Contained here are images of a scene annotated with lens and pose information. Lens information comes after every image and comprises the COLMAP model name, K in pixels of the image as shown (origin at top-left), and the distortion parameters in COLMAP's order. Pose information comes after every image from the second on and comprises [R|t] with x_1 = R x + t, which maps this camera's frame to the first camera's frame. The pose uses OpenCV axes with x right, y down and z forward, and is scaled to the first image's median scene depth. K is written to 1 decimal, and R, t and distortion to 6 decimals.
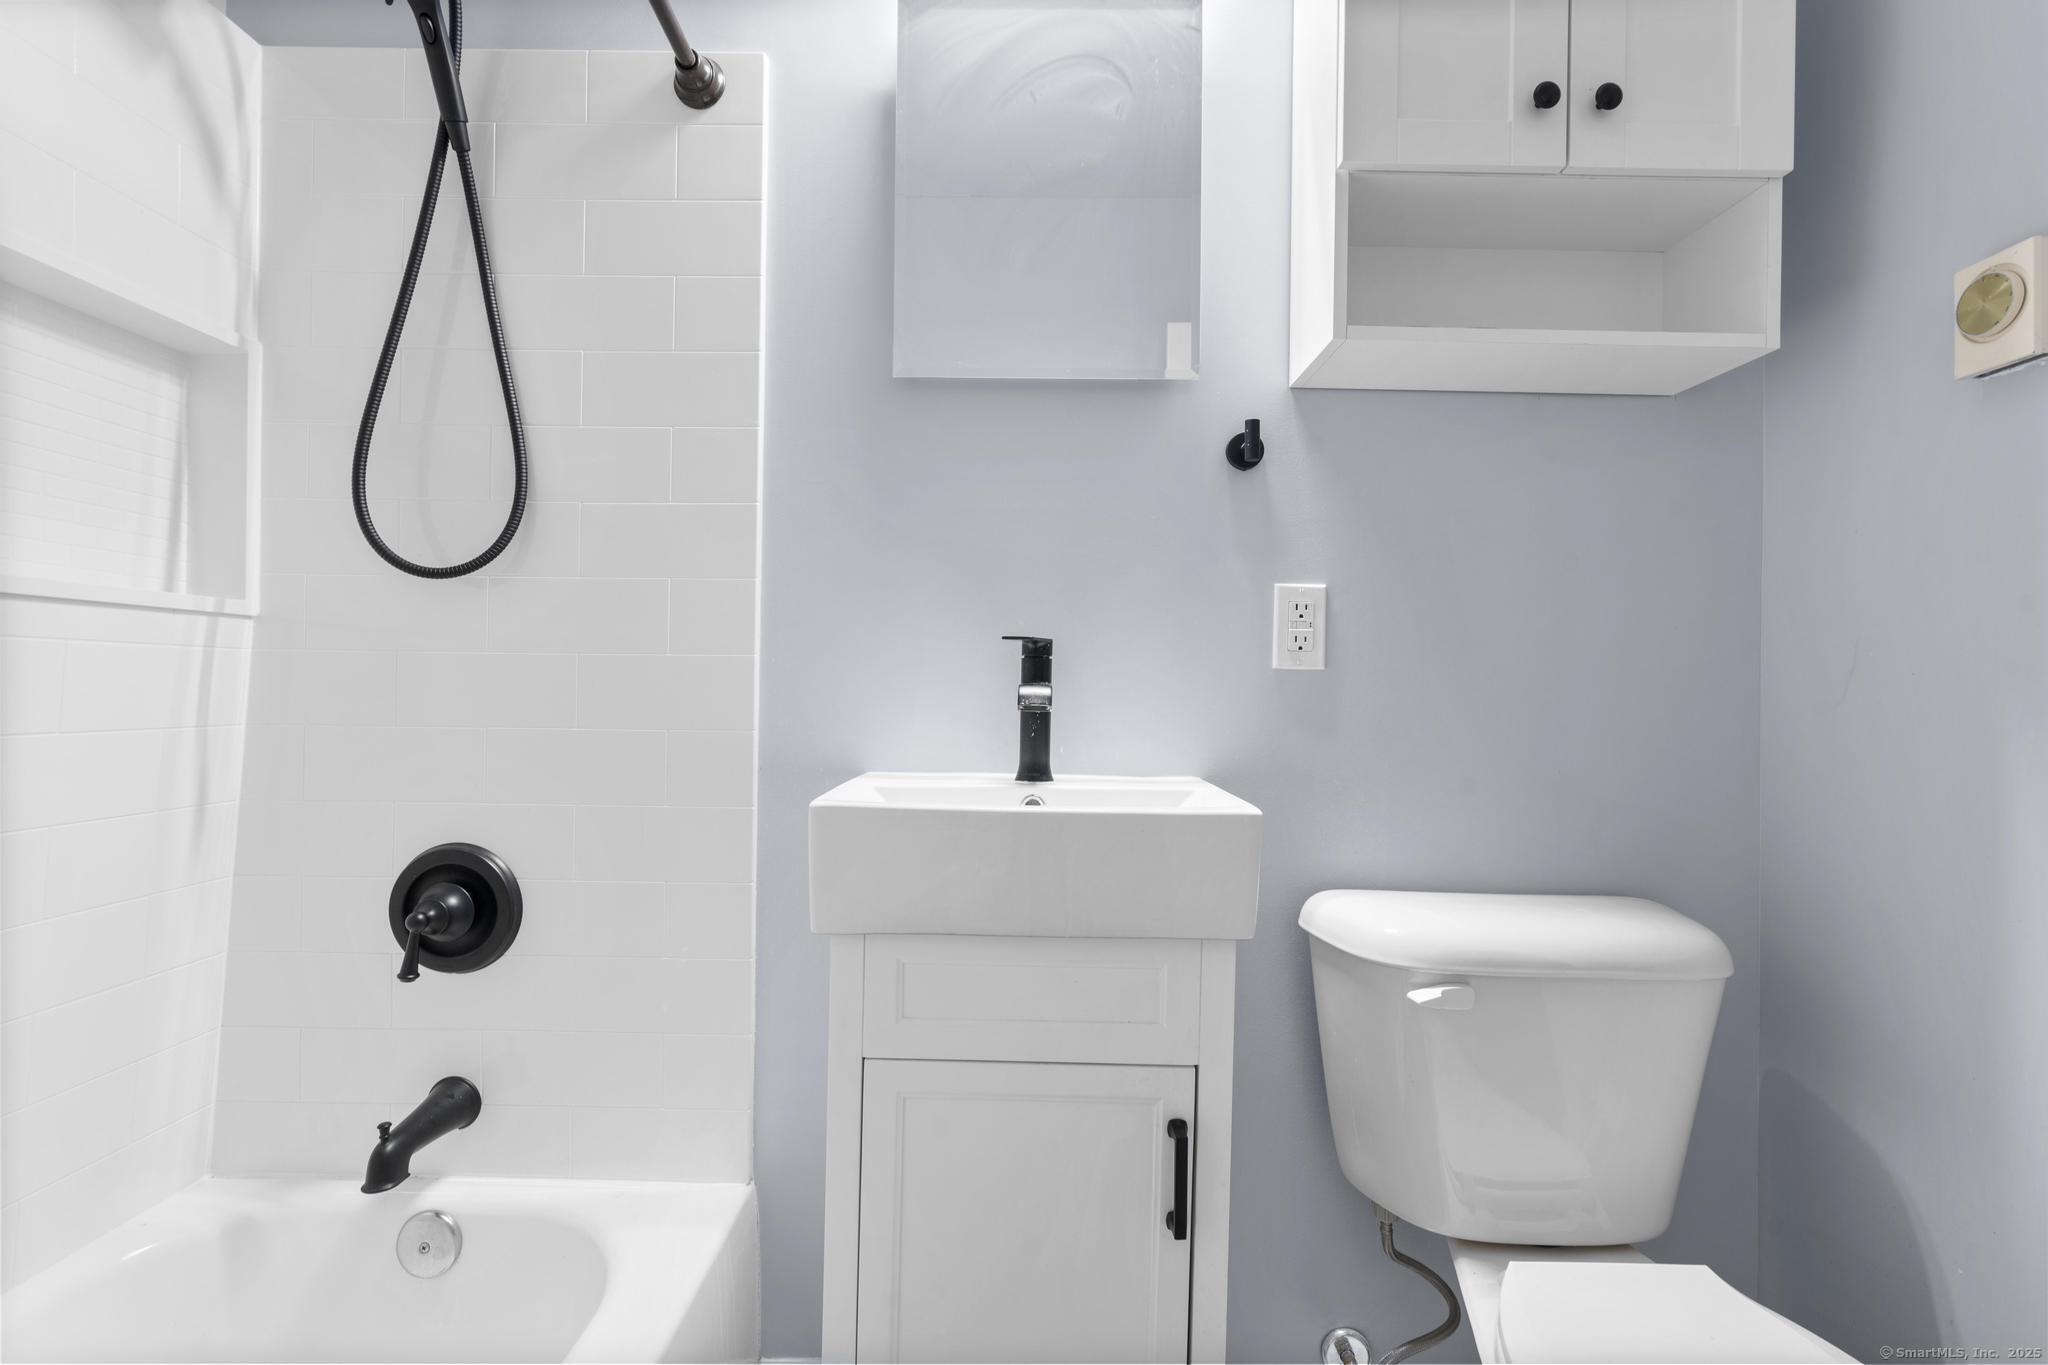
lens RADIAL K [[915.5, 0, 1021.5], [0, 915.5, 685.6], [0, 0, 1]] dist [-0.007869, 0.003991]
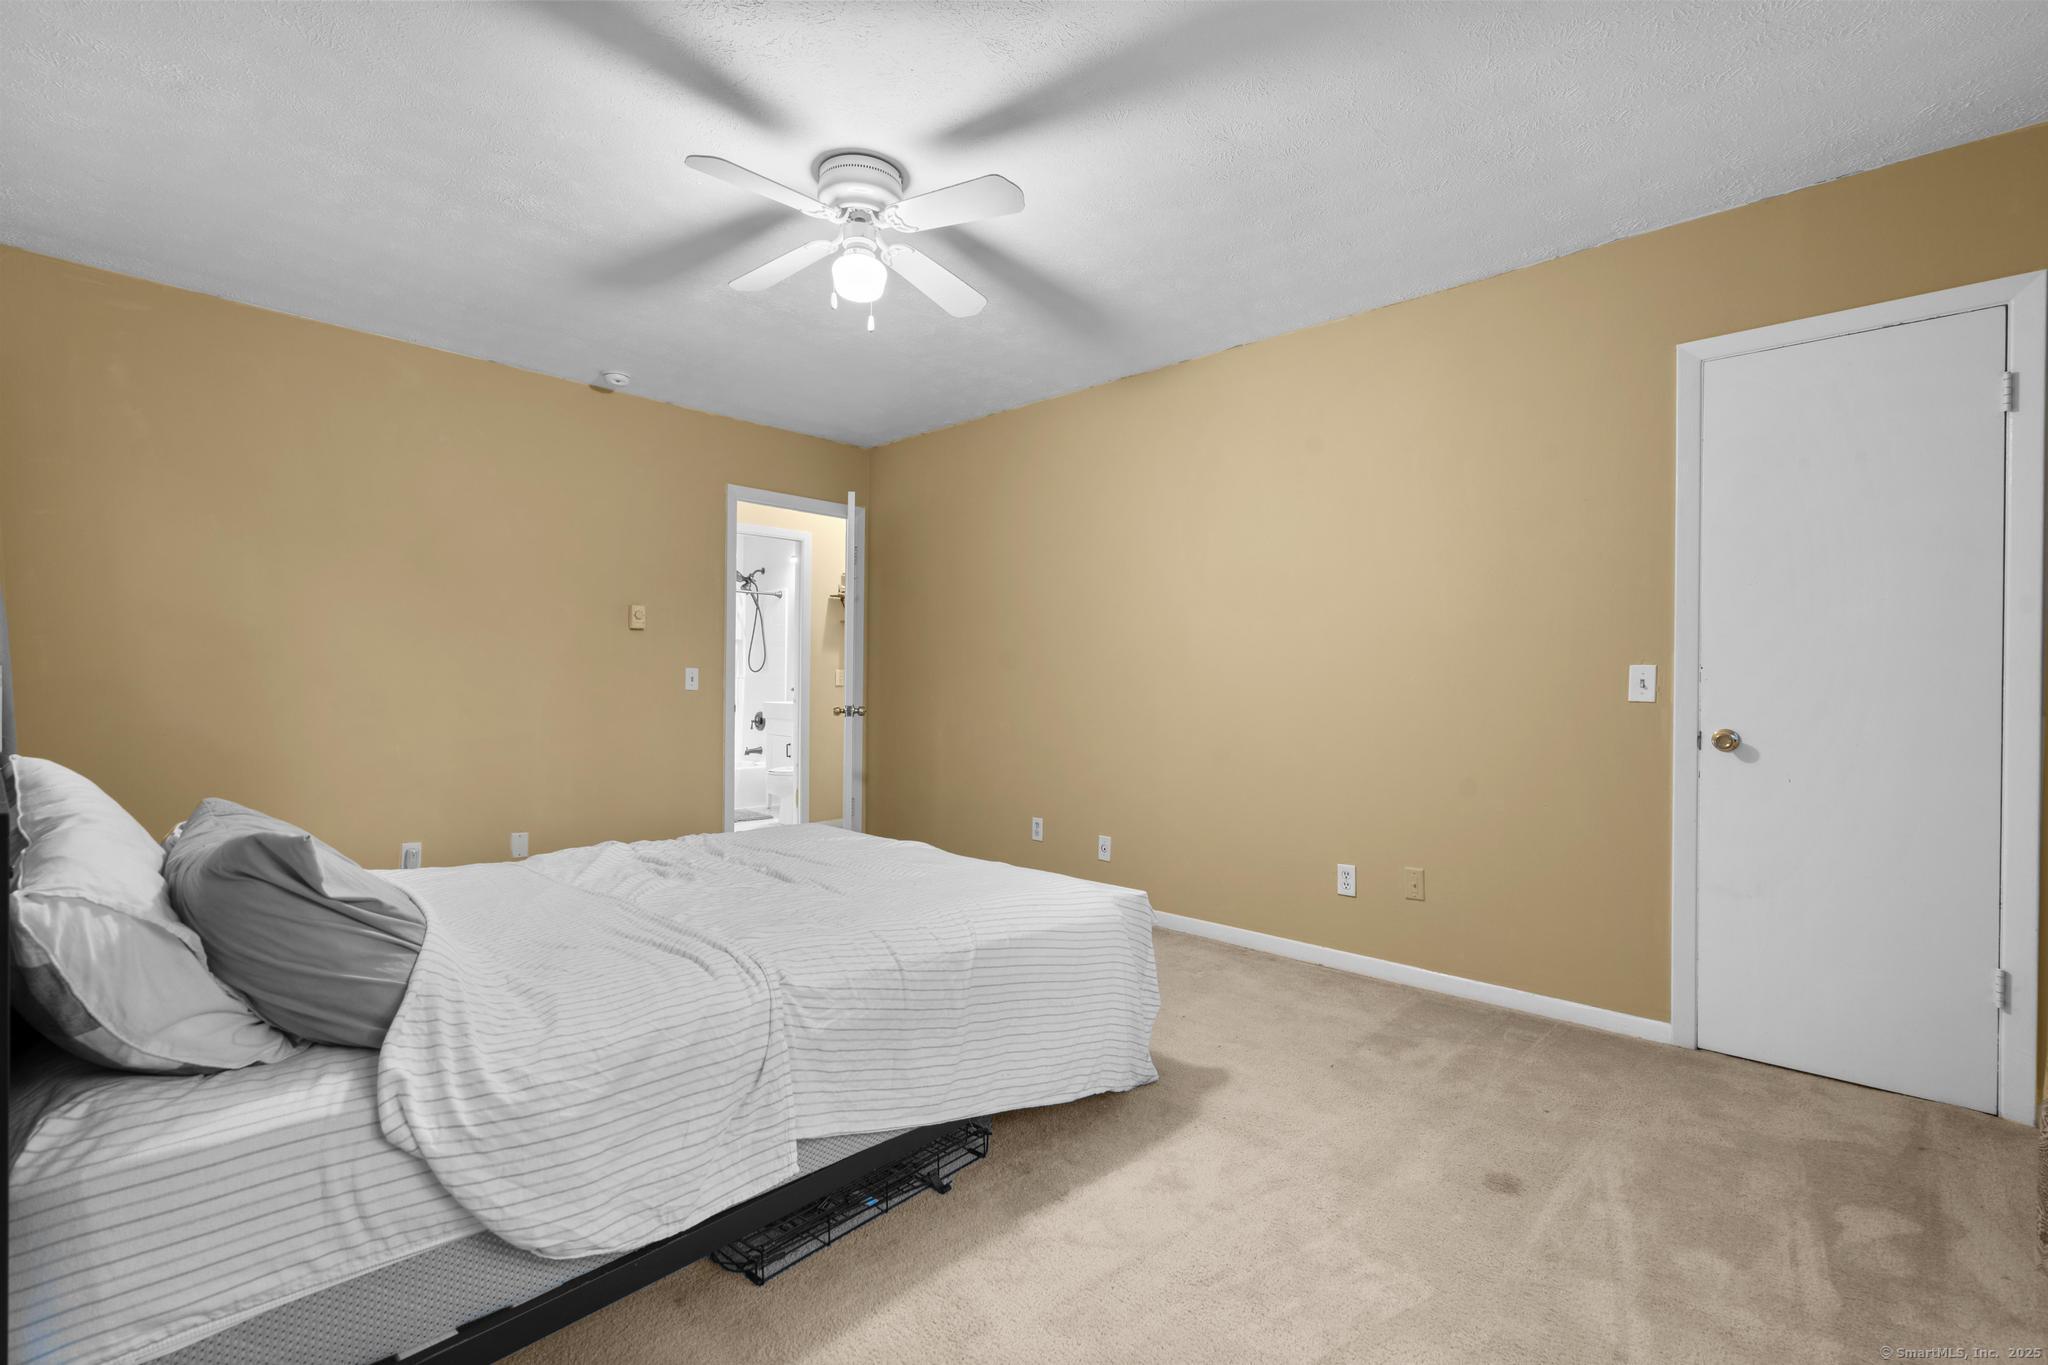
lens RADIAL K [[915.5, 0, 1021.5], [0, 915.5, 685.6], [0, 0, 1]] dist [-0.007869, 0.003991]
pose [[0.724922, -0.010686, -0.688748, 5.651717], [0.008619, 0.999942, -0.006442, 0.038238], [0.688777, -0.001266, 0.724972, -2.681327]]
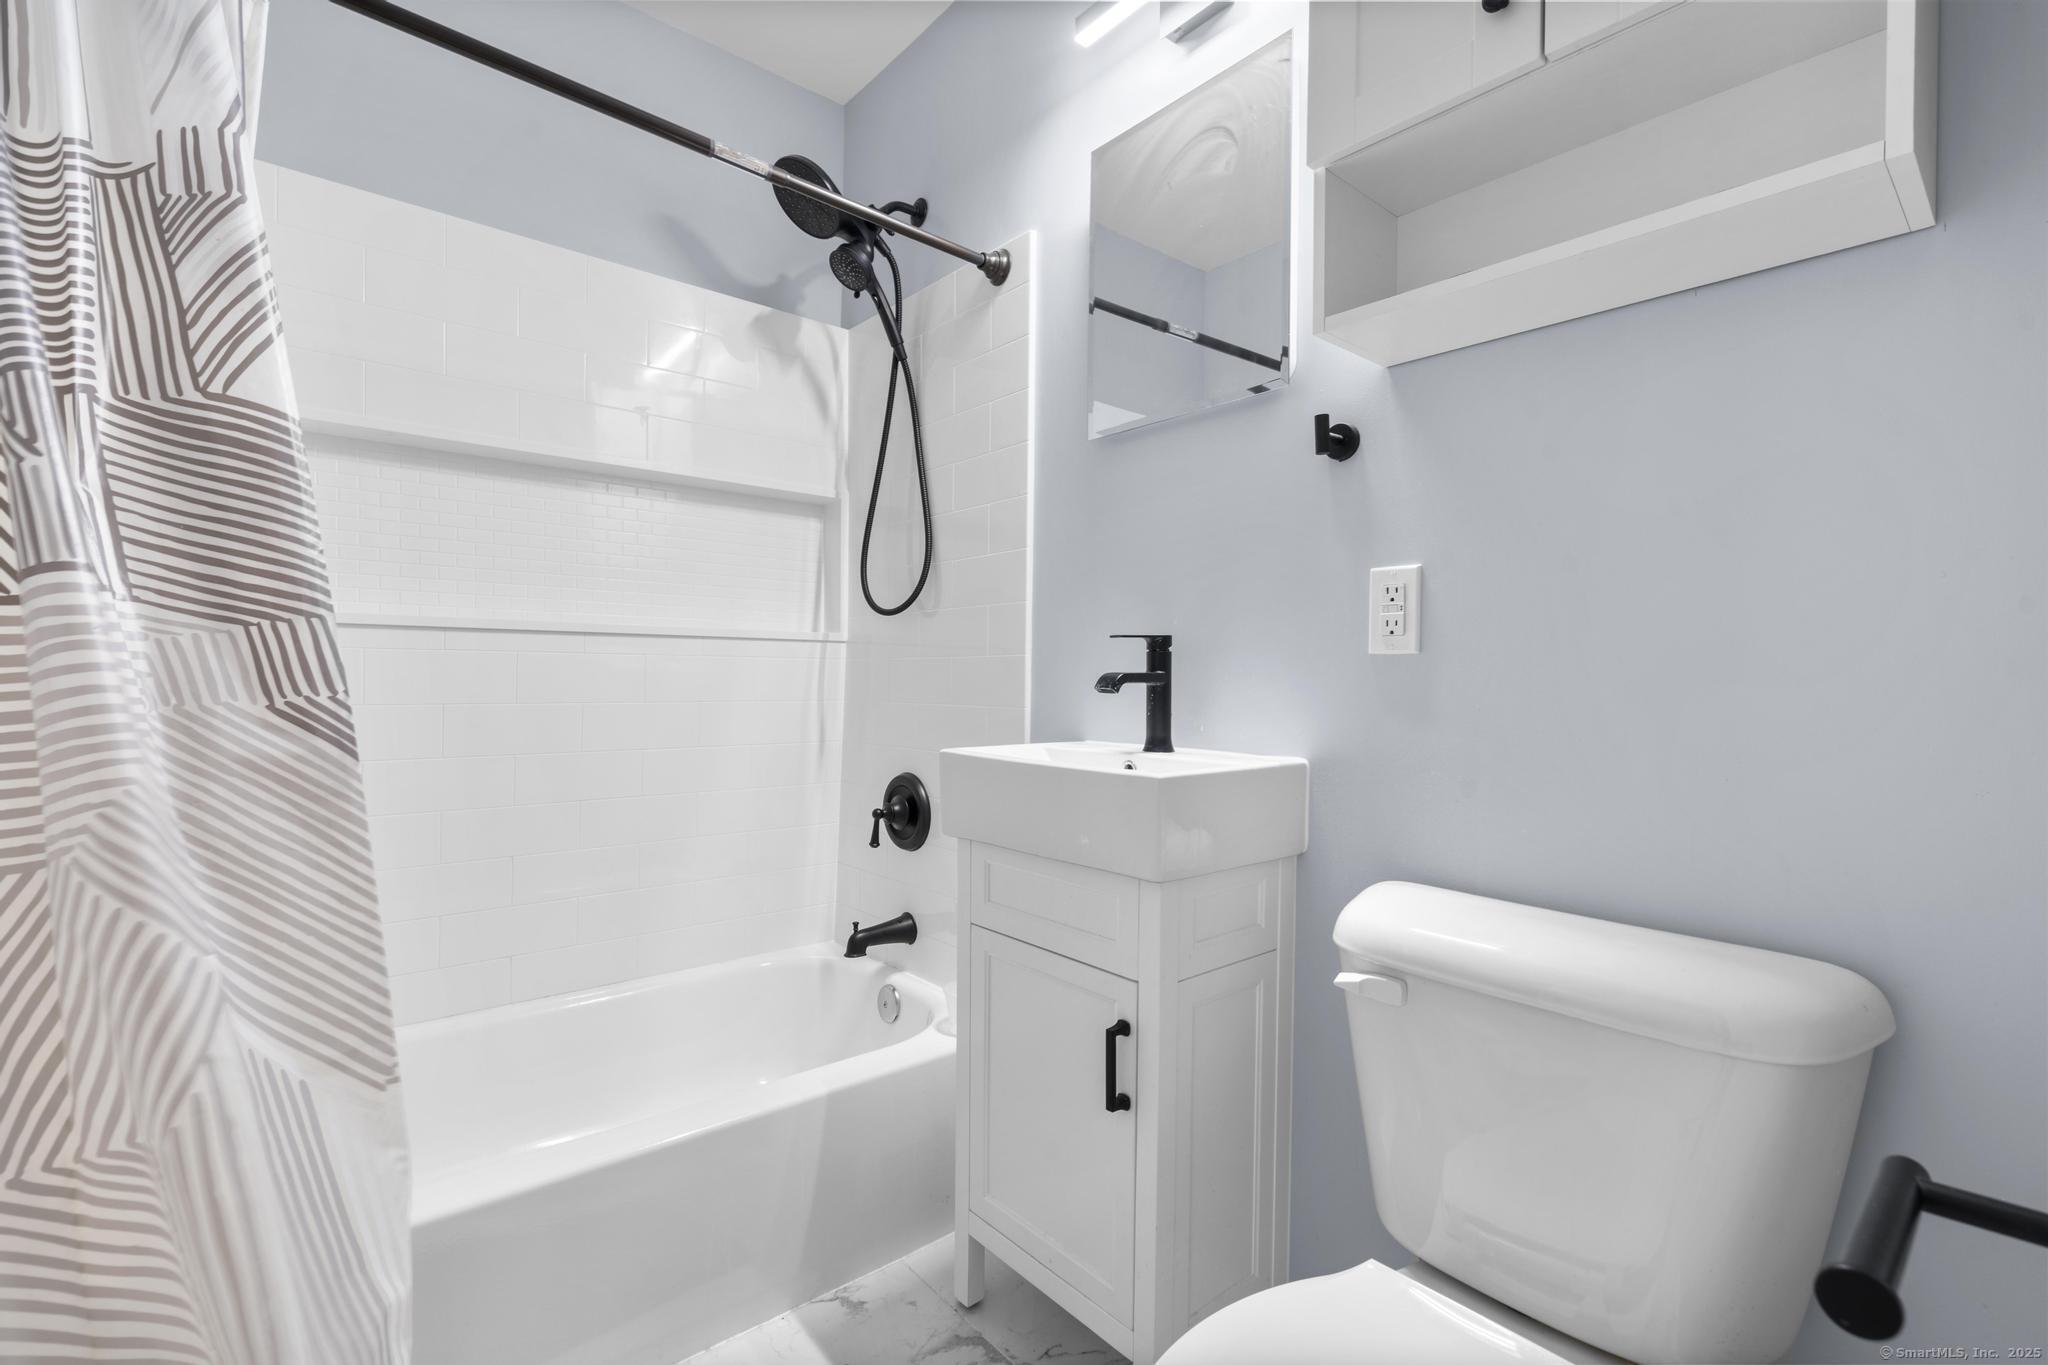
lens RADIAL K [[915.5, 0, 1021.5], [0, 915.5, 685.6], [0, 0, 1]] dist [-0.007869, 0.003991]
pose [[0.653267, -0.002046, -0.757125, 0.802412], [0.001069, 0.999998, -0.001780, 0.017385], [0.757127, 0.000354, 0.653268, 0.065226]]
